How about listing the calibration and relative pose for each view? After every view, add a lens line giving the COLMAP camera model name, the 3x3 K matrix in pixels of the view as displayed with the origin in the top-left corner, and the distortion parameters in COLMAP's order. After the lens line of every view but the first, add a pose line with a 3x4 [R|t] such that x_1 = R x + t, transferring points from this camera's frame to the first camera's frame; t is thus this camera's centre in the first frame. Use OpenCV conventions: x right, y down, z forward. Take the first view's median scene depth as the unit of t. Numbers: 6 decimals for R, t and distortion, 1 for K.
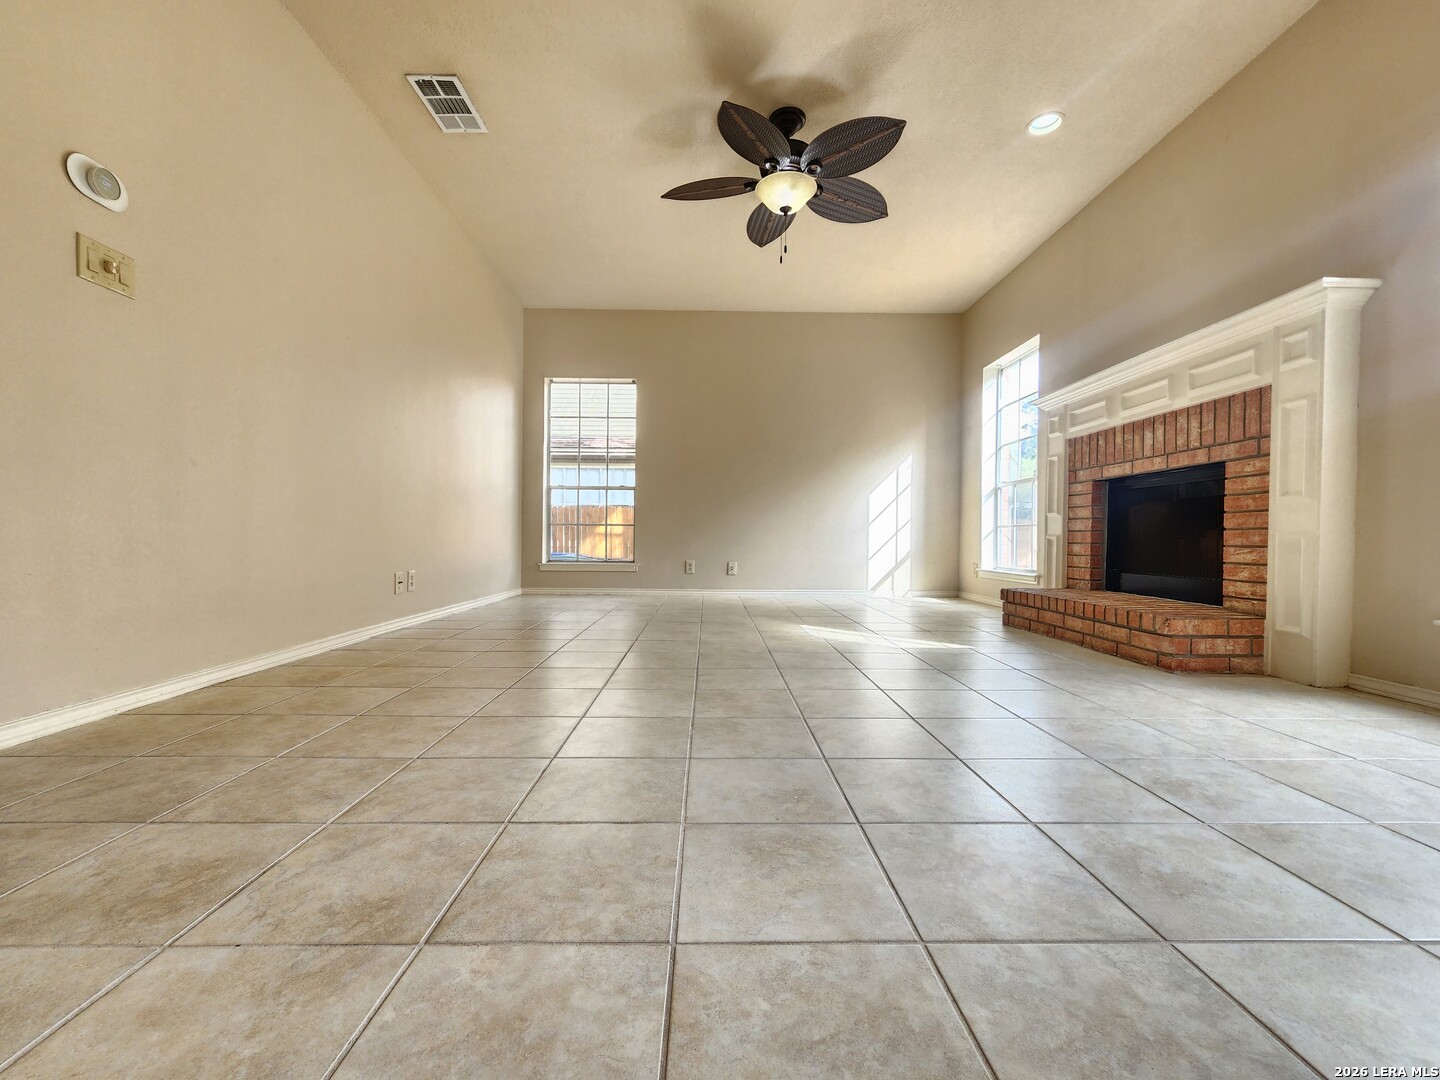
lens RADIAL K [[593.5, 0, 714.8], [0, 593.5, 543.9], [0, 0, 1]] dist [0.000218, -0.000437]
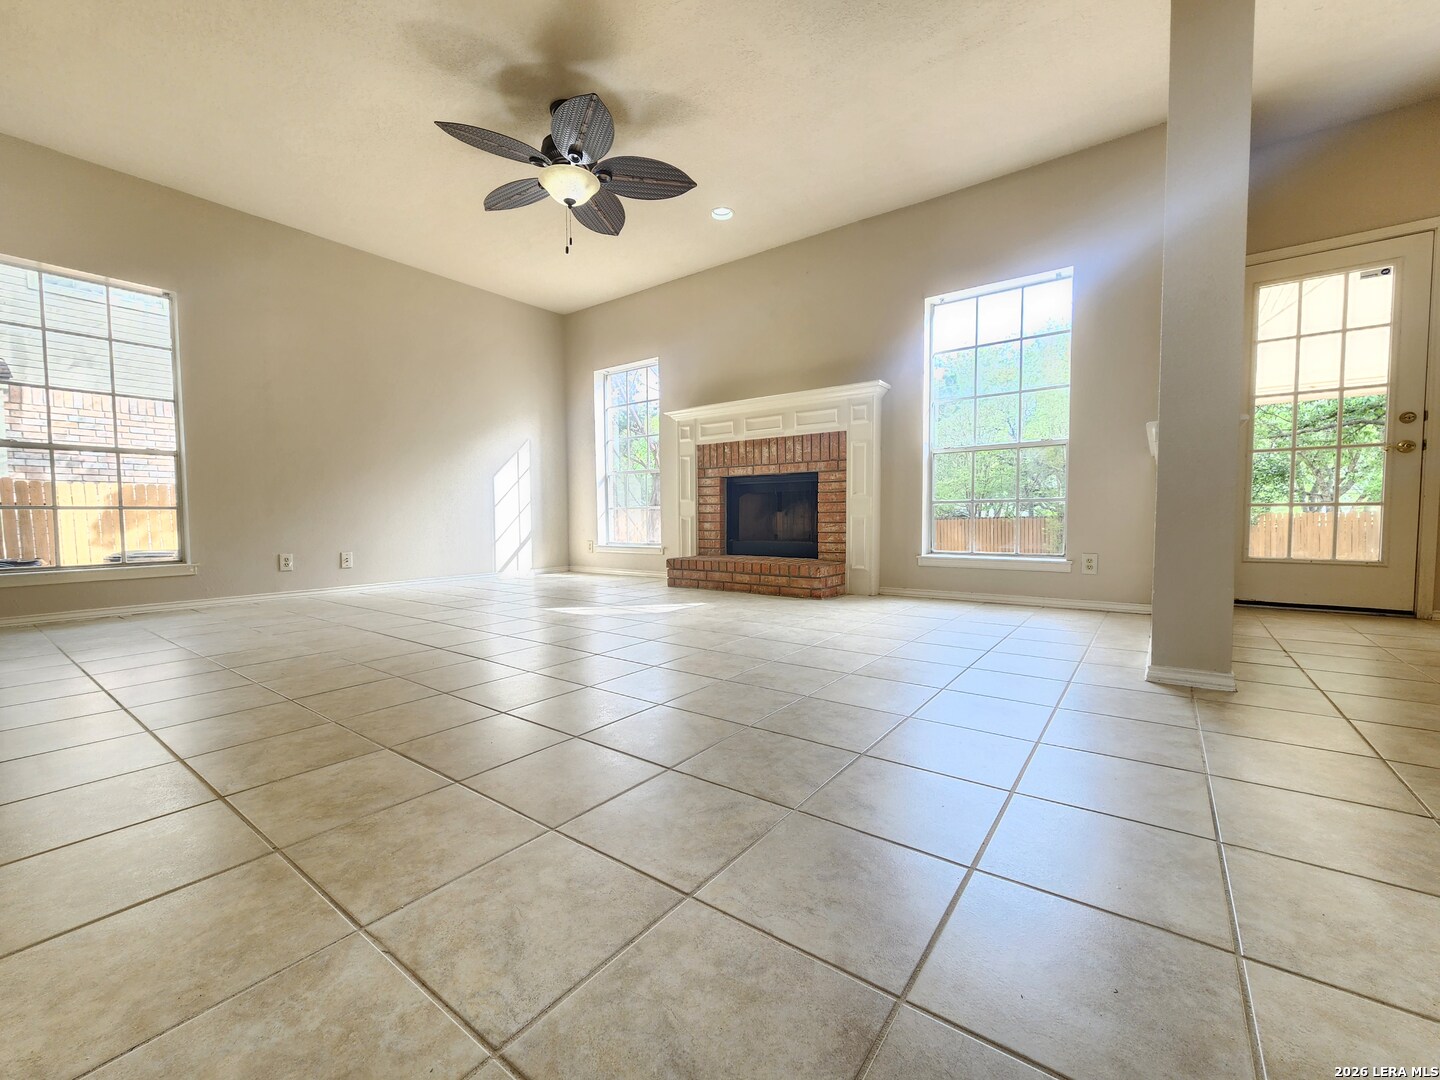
lens RADIAL K [[593.5, 0, 714.8], [0, 593.5, 543.9], [0, 0, 1]] dist [0.000218, -0.000437]
pose [[0.612604, -0.051703, 0.788697, -0.532723], [0.020719, 0.998566, 0.049367, -0.020221], [-0.790118, -0.013902, 0.612797, 0.161462]]
